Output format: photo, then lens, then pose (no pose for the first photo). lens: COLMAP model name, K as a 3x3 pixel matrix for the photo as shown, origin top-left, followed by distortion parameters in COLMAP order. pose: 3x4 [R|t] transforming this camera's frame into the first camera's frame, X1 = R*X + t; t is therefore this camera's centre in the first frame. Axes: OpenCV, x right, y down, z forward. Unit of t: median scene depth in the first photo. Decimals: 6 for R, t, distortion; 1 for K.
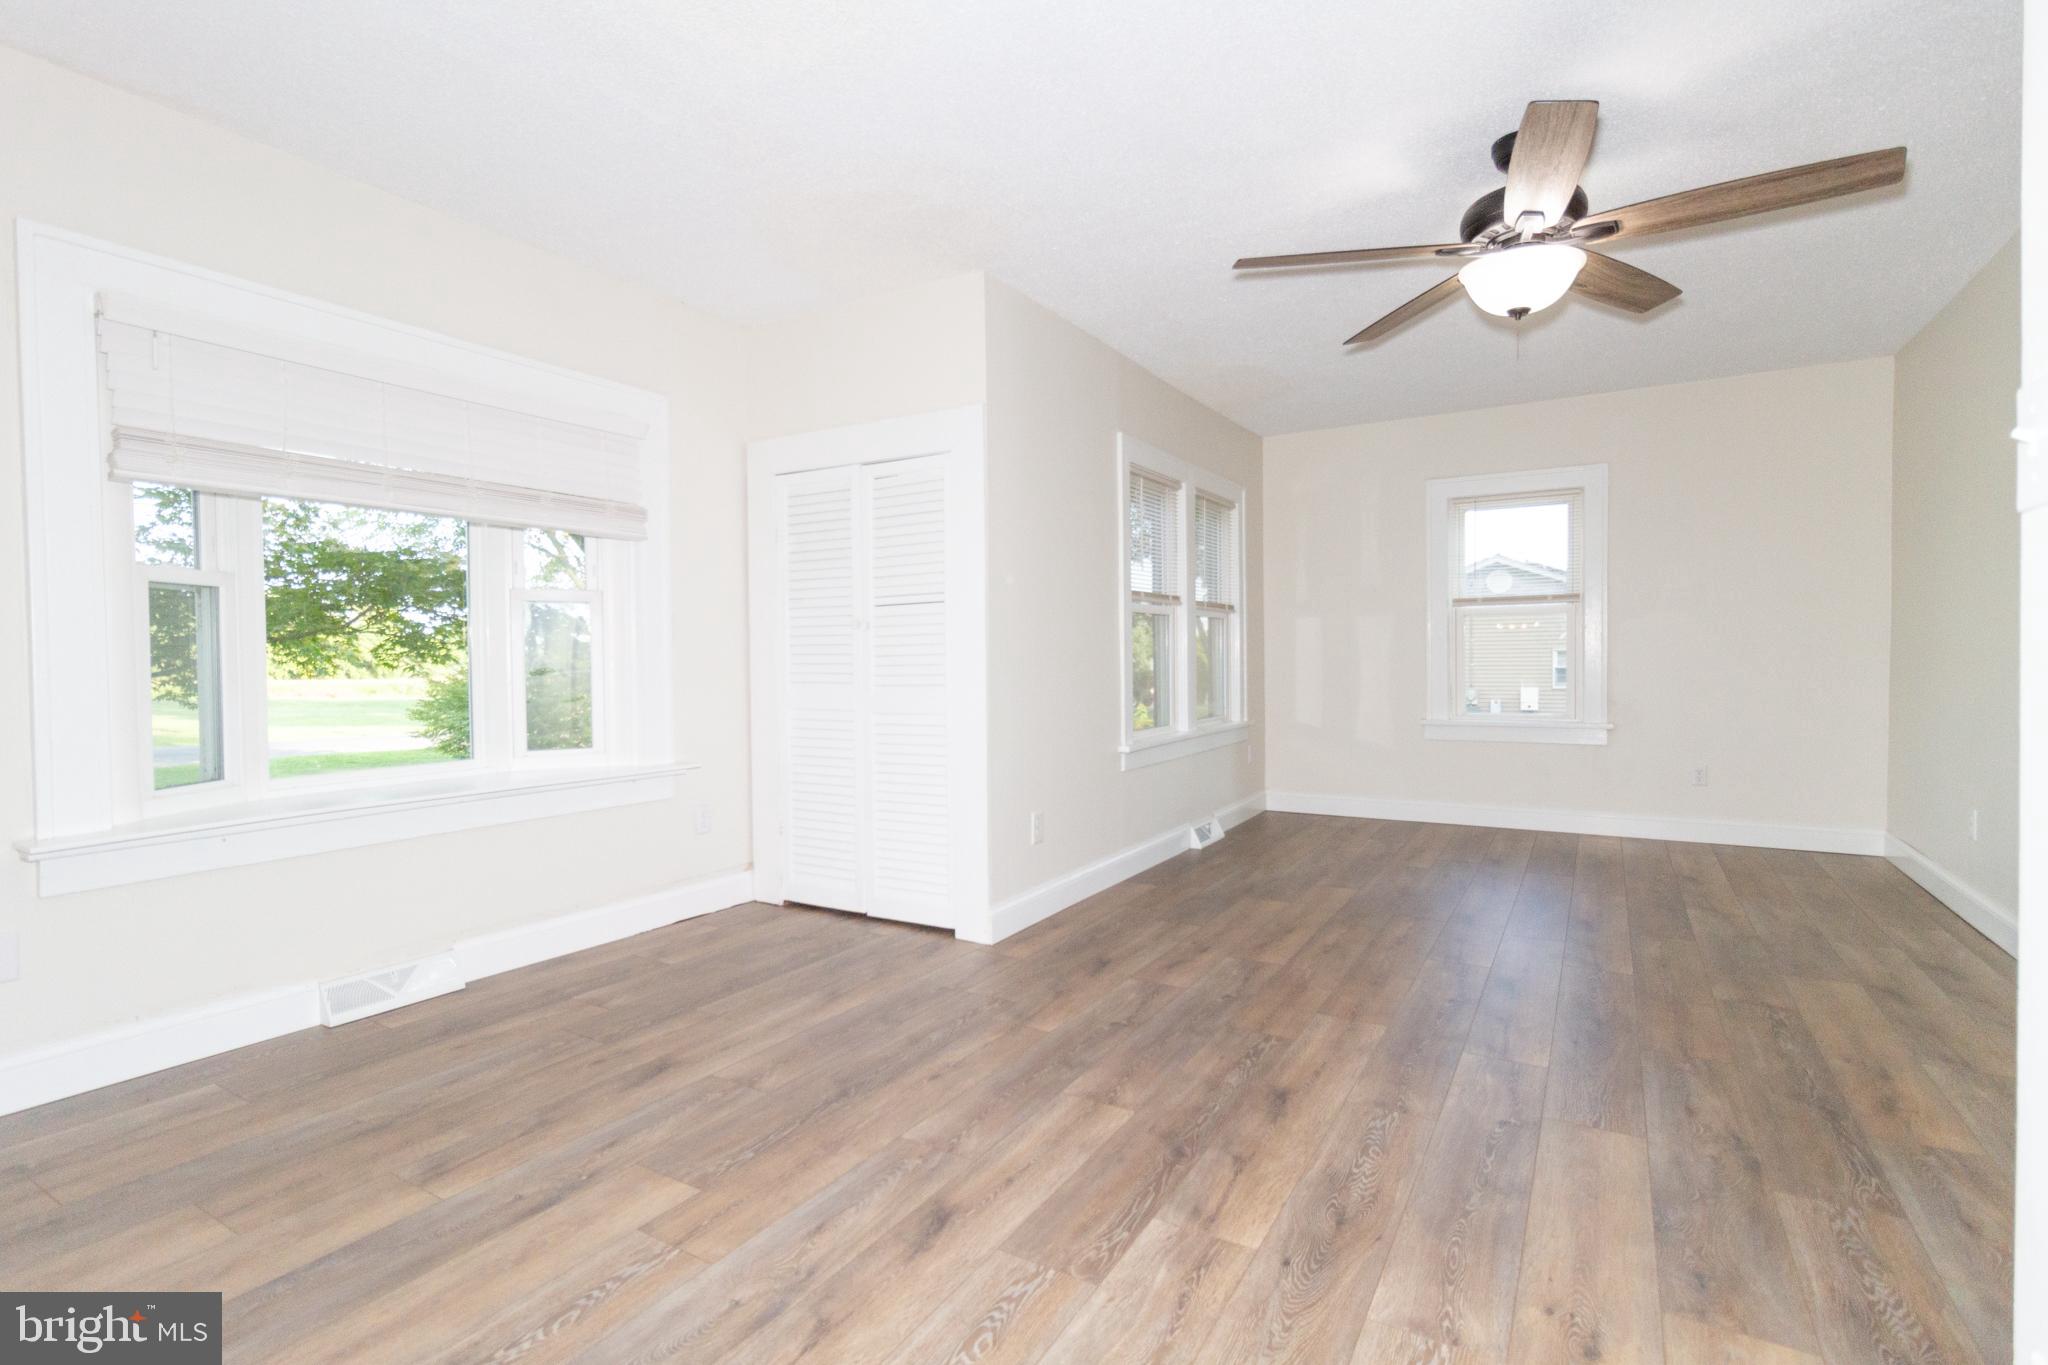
lens RADIAL K [[955.6, 0, 1024.0], [0, 955.6, 682.5], [0, 0, 1]] dist [0.002642, -0.001169]
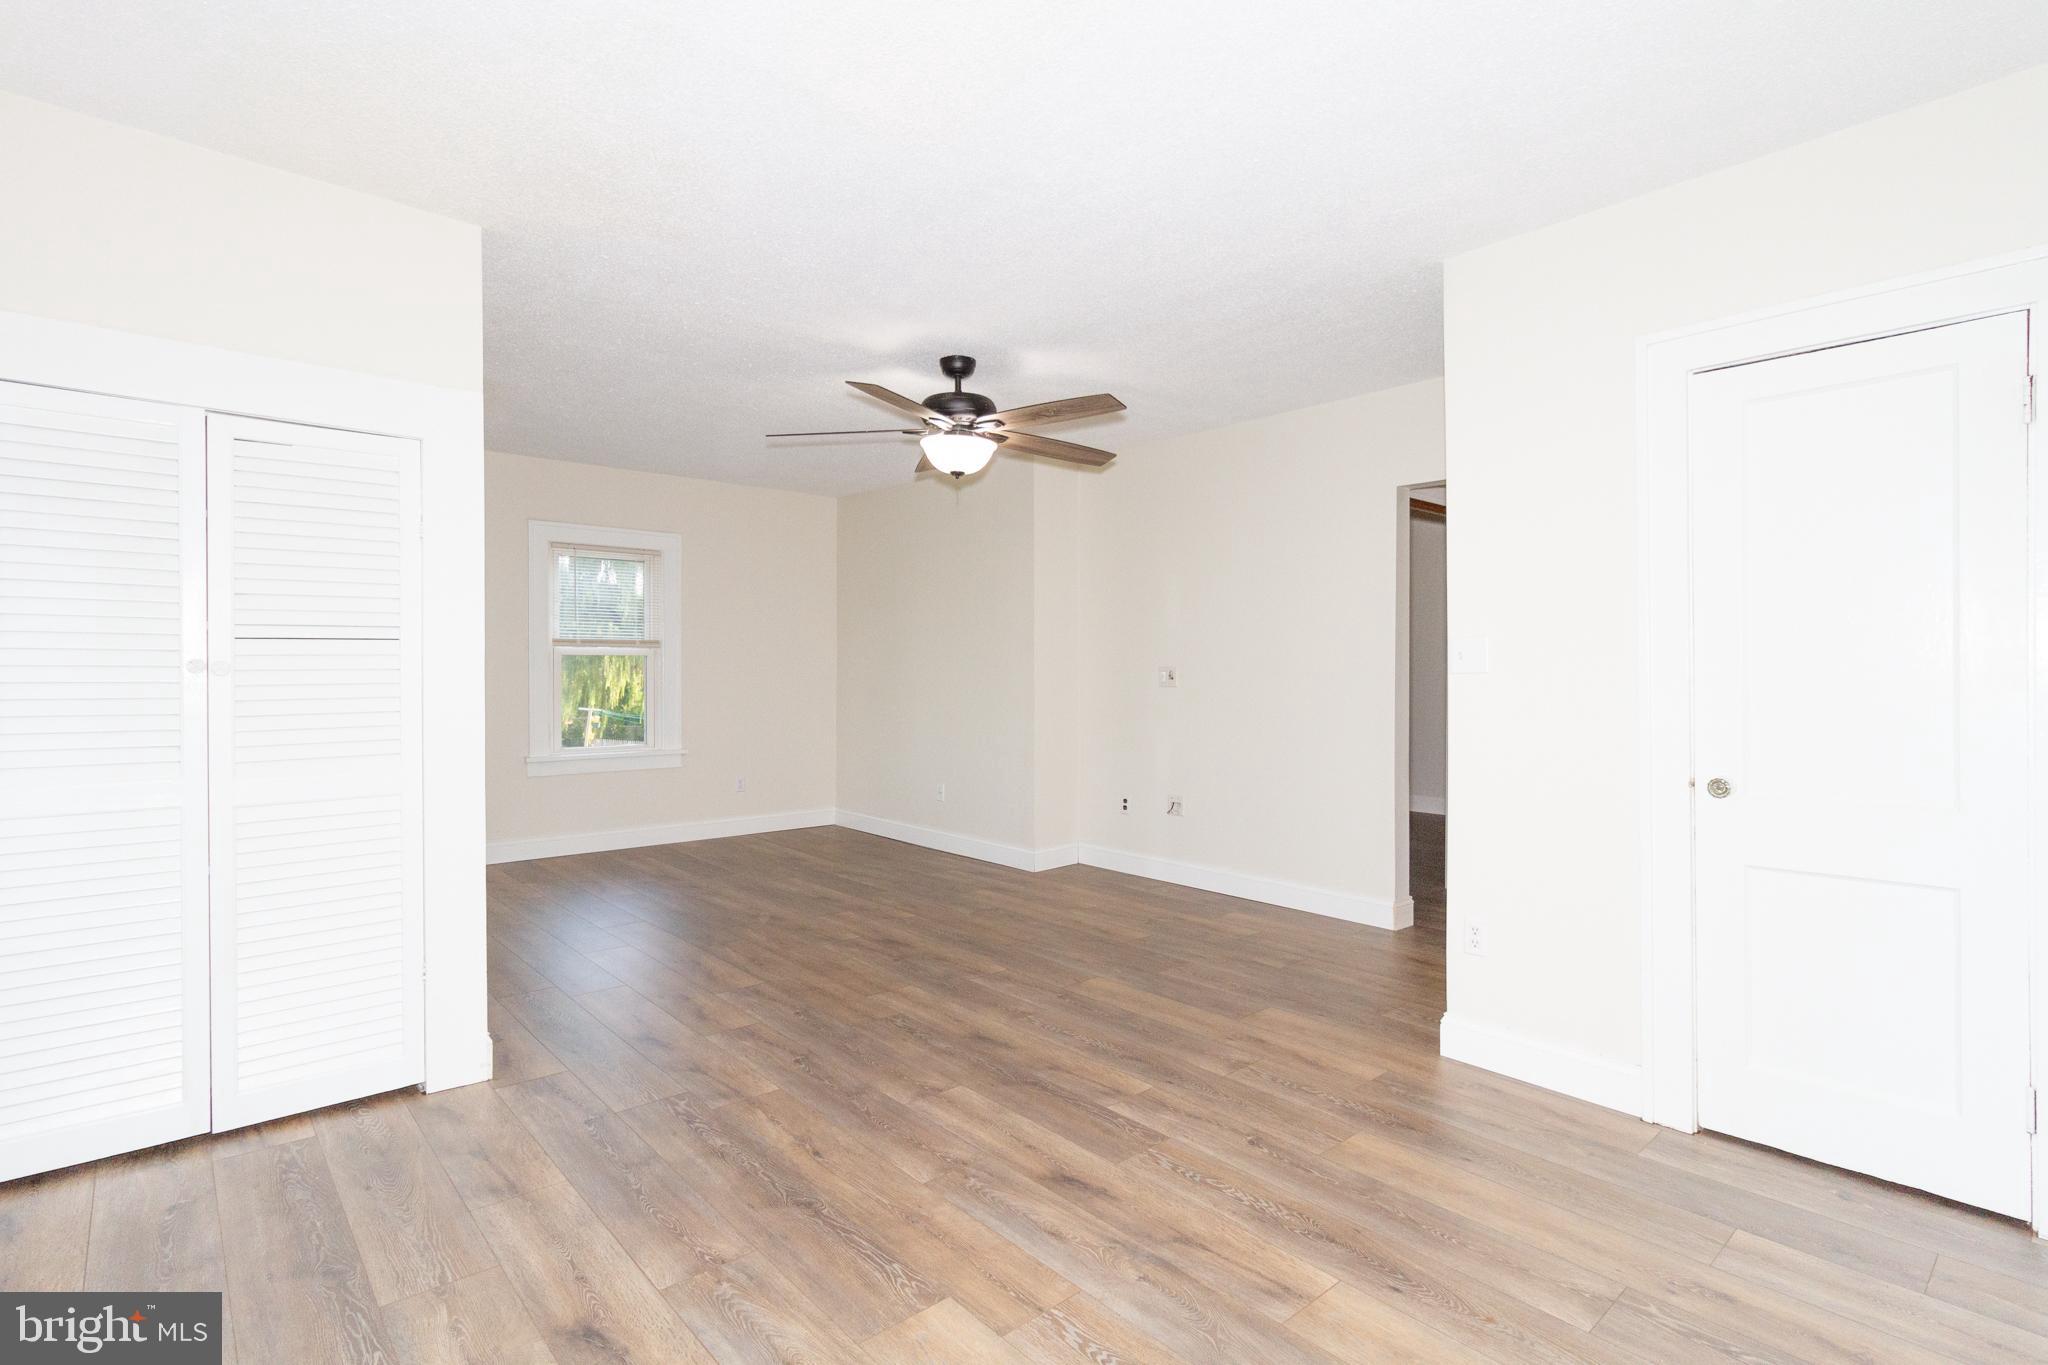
lens RADIAL K [[1003.1, 0, 1006.6], [0, 1003.1, 688.1], [0, 0, 1]] dist [0.002600, 0.001421]
pose [[0.303278, -0.006248, 0.952882, -1.011428], [0.020149, 0.999797, 0.000143, -0.051611], [-0.952689, 0.019156, 0.303342, 0.513529]]
